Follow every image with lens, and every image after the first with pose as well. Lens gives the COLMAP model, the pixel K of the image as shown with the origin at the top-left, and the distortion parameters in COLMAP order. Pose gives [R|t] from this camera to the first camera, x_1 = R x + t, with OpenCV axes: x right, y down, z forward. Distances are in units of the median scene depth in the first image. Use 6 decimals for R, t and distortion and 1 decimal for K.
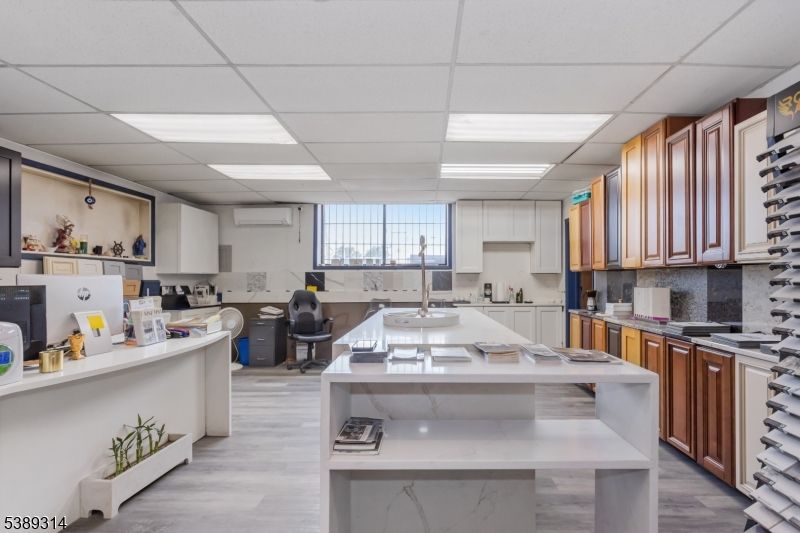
lens RADIAL K [[386.4, 0, 400.9], [0, 386.4, 270.8], [0, 0, 1]] dist [-0.000063, -0.000016]
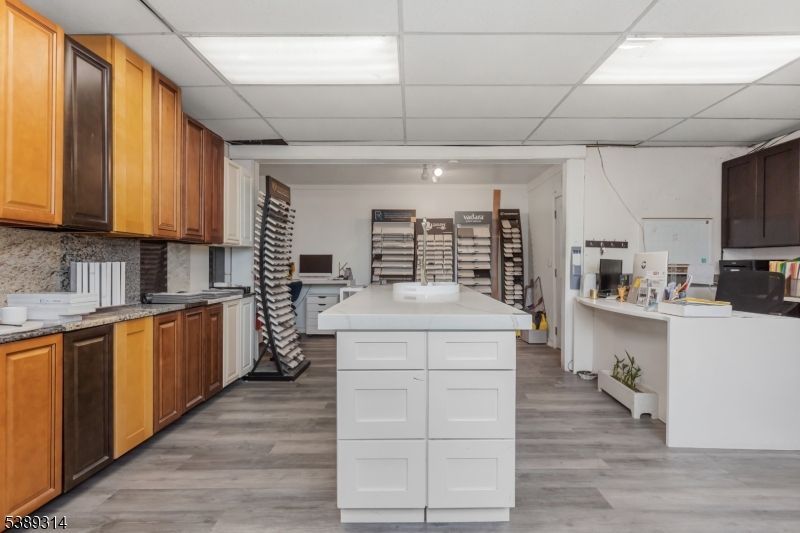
lens RADIAL K [[386.4, 0, 400.9], [0, 386.4, 267.6], [0, 0, 1]] dist [-0.000063, -0.000016]
pose [[-0.999994, -0.002848, -0.002133, 0.140922], [-0.002839, 0.999987, -0.004168, 0.071990], [0.002145, -0.004162, -0.999989, 2.276627]]
